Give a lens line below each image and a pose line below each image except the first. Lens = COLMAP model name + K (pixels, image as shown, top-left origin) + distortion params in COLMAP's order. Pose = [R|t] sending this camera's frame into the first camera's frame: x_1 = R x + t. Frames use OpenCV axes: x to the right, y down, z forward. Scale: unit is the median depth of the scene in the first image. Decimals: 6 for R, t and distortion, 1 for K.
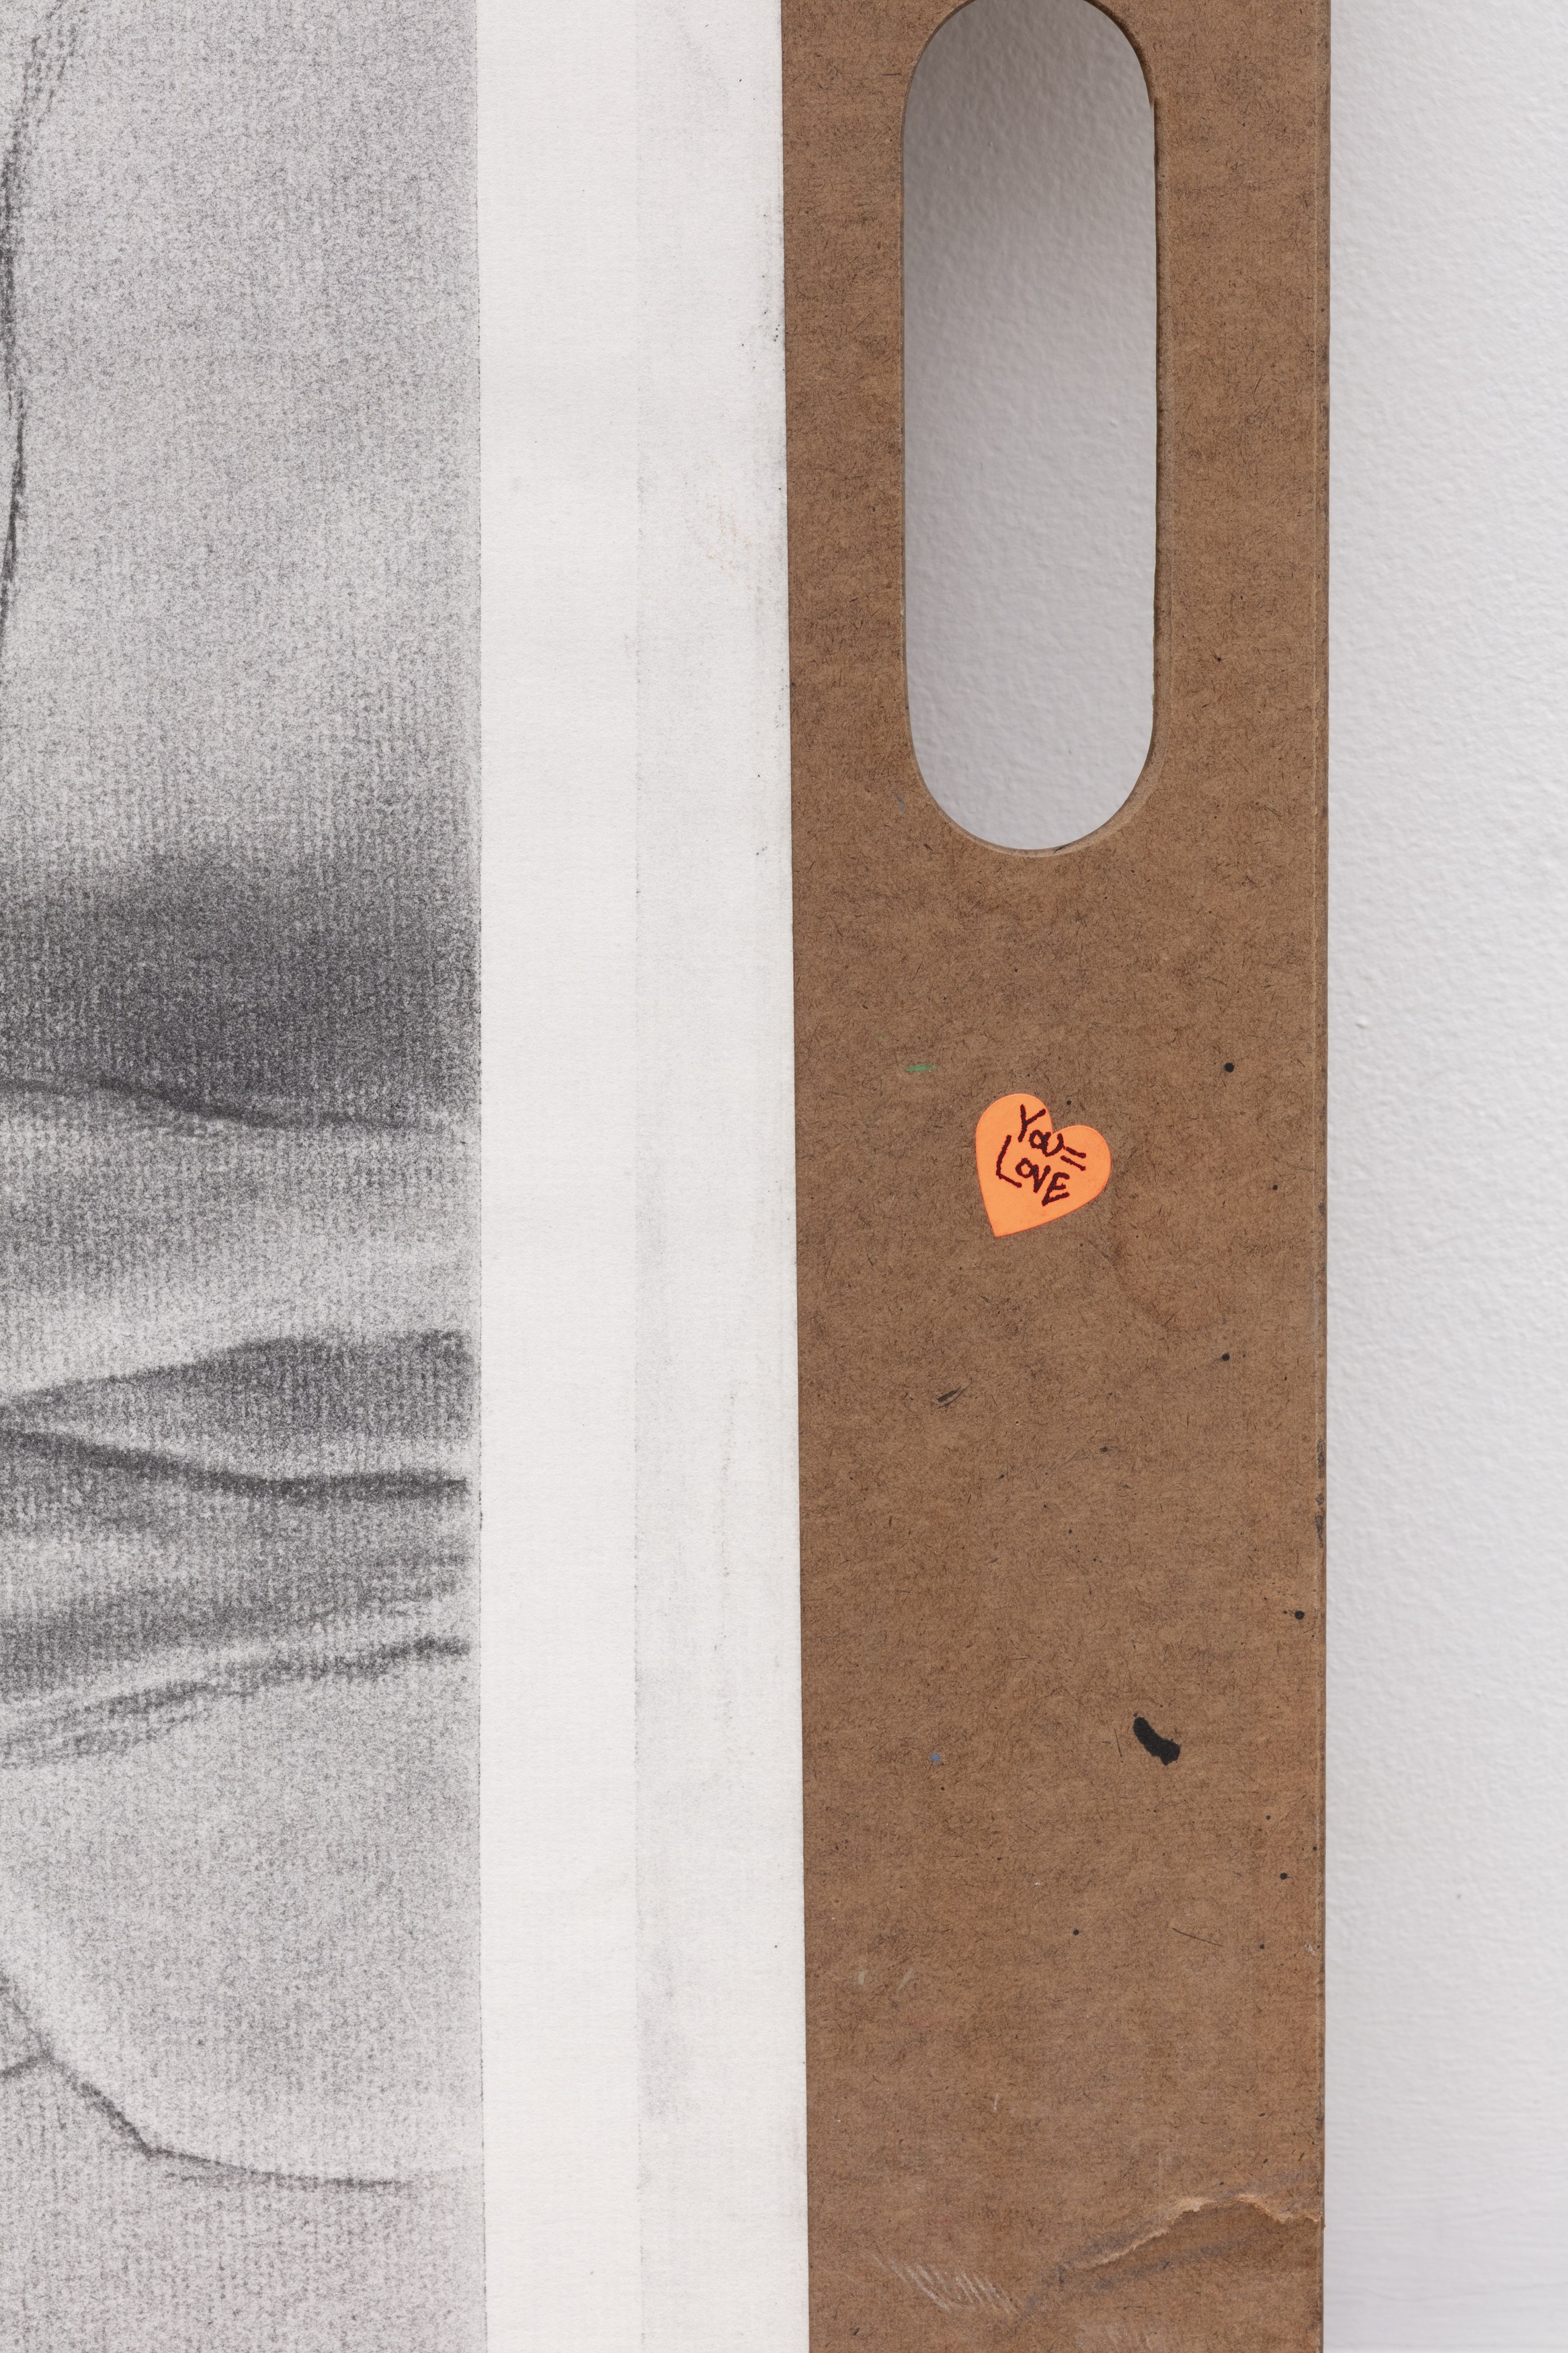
lens RADIAL K [[6756.1, 0, 784.0], [0, 6756.1, 1176.5], [0, 0, 1]] dist [-0.009990, 0.117108]
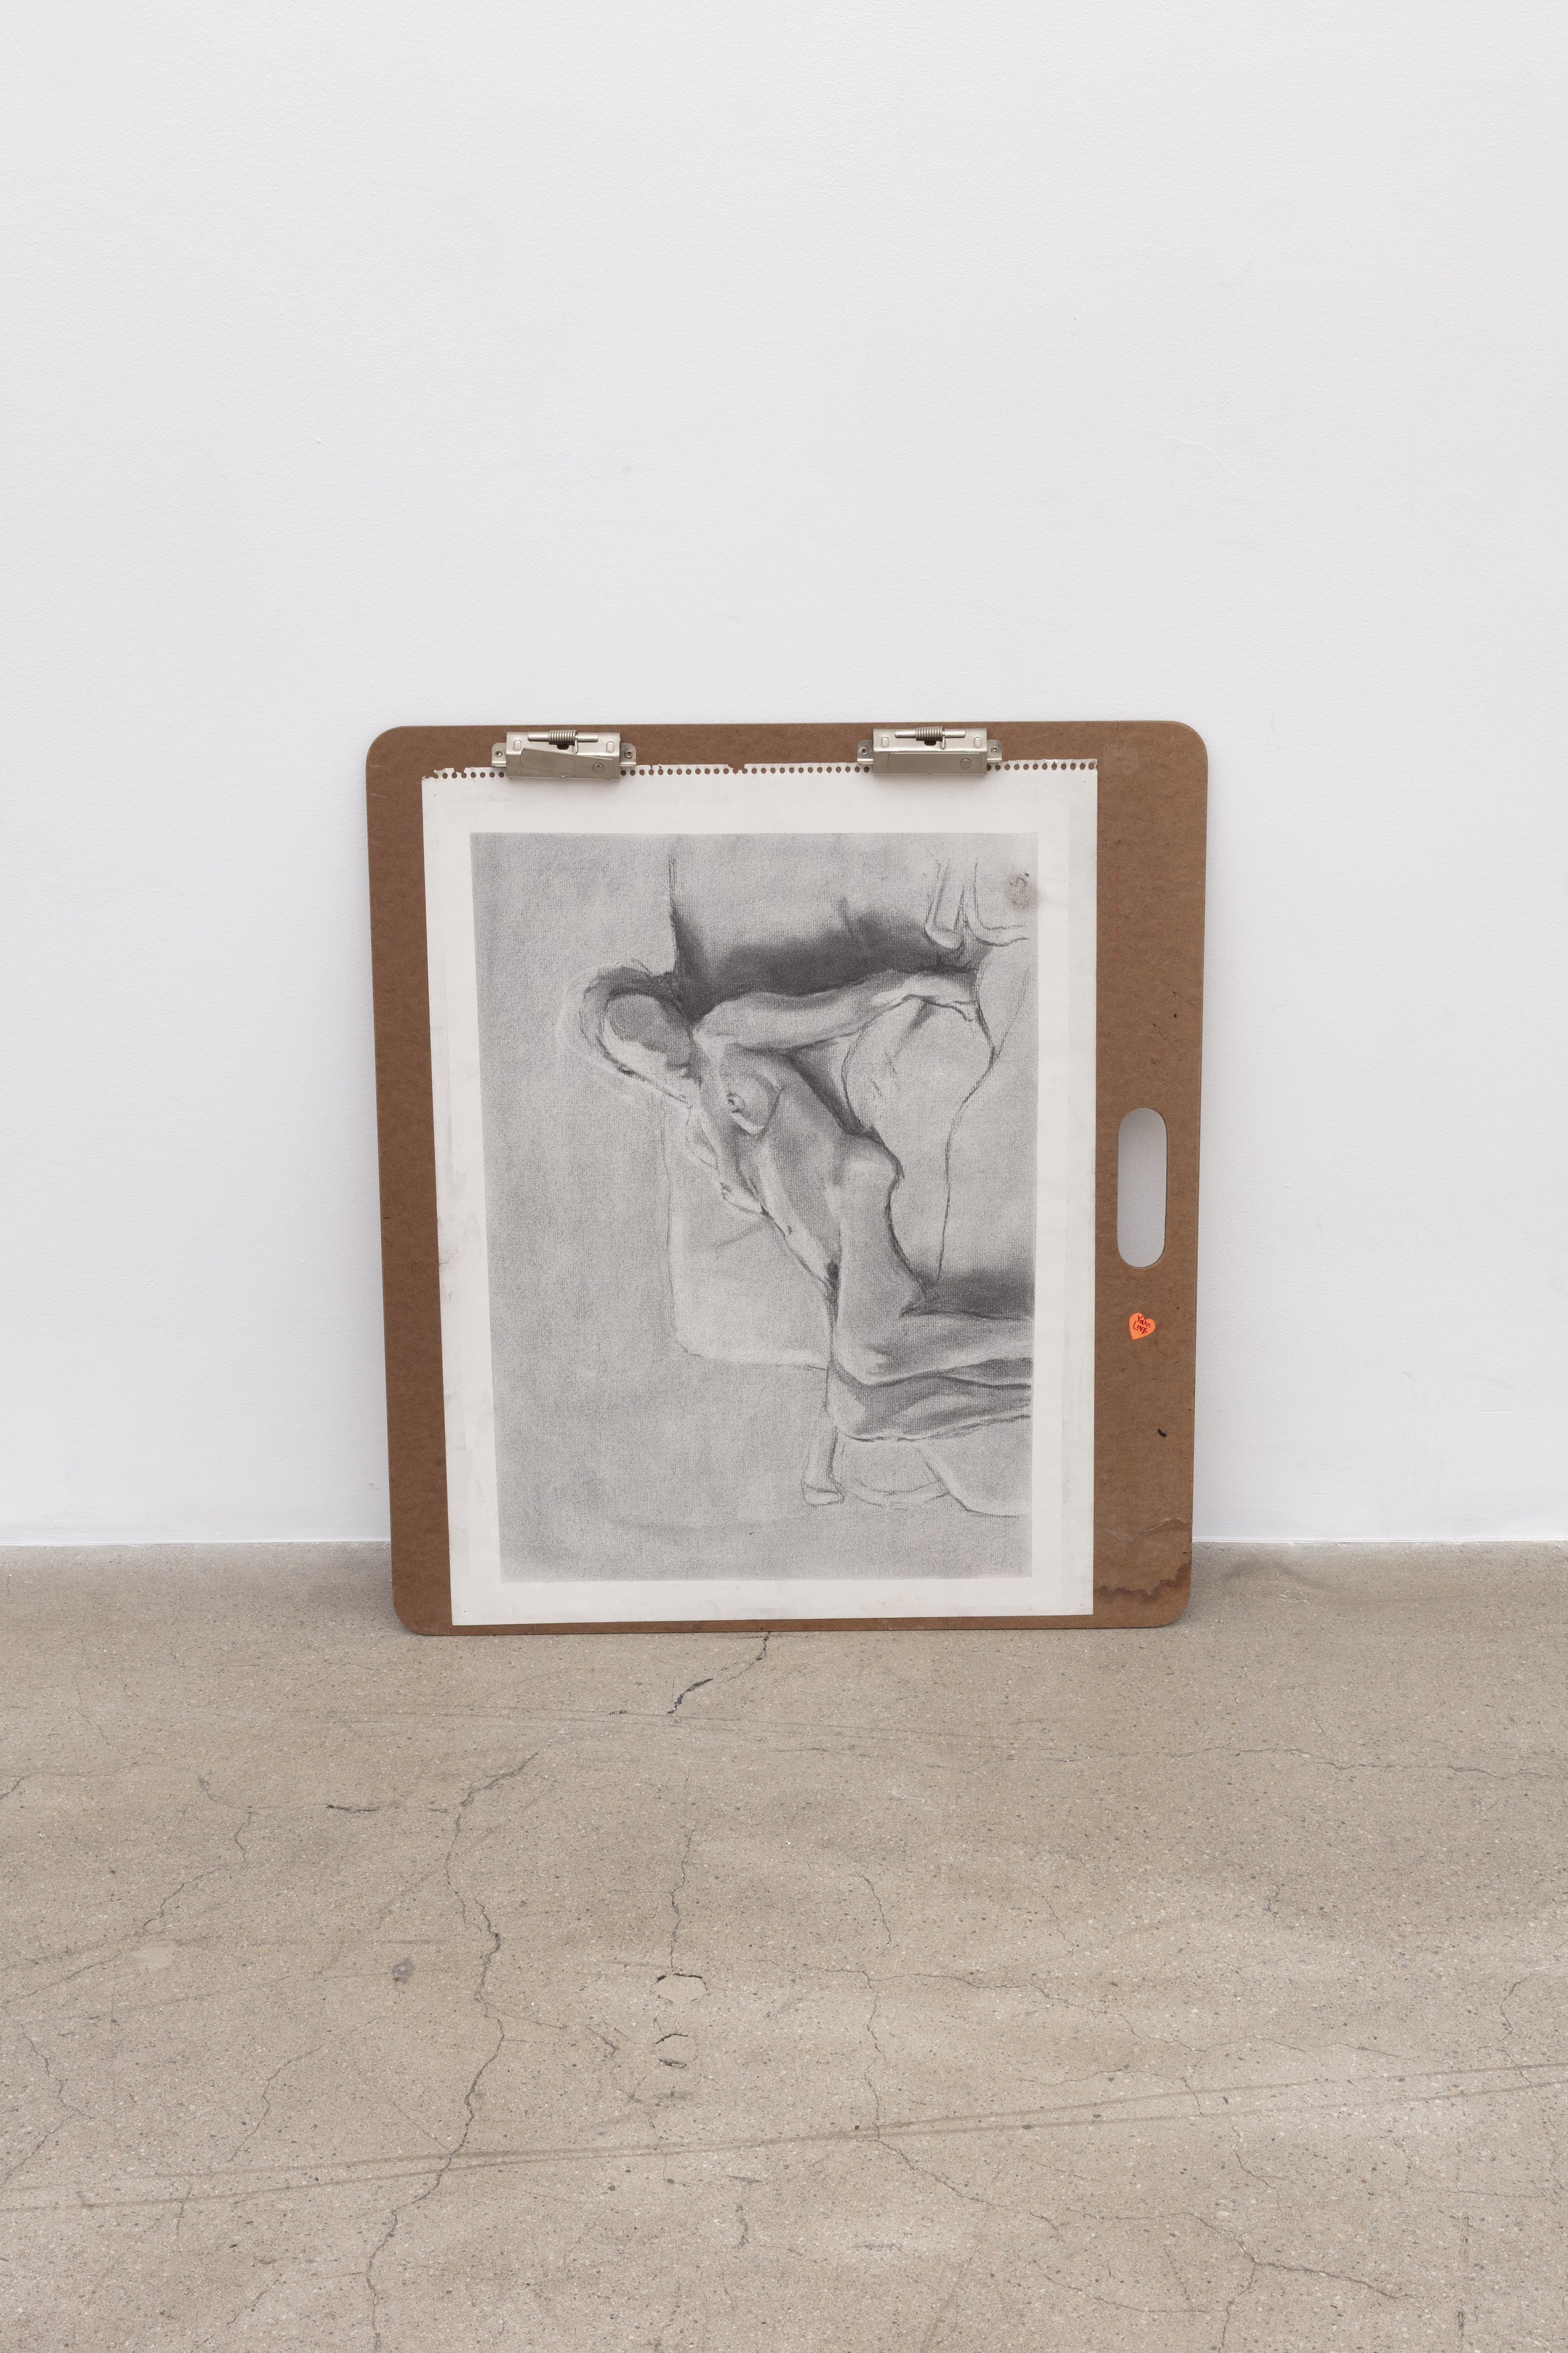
lens RADIAL K [[3540.7, 0, 789.9], [0, 3540.7, 1204.2], [0, 0, 1]] dist [0.027480, -0.122450]
pose [[0.999994, -0.002763, 0.001841, -0.238048], [0.002487, 0.990708, 0.135981, -0.466868], [-0.002200, -0.135976, 0.990710, -1.694171]]
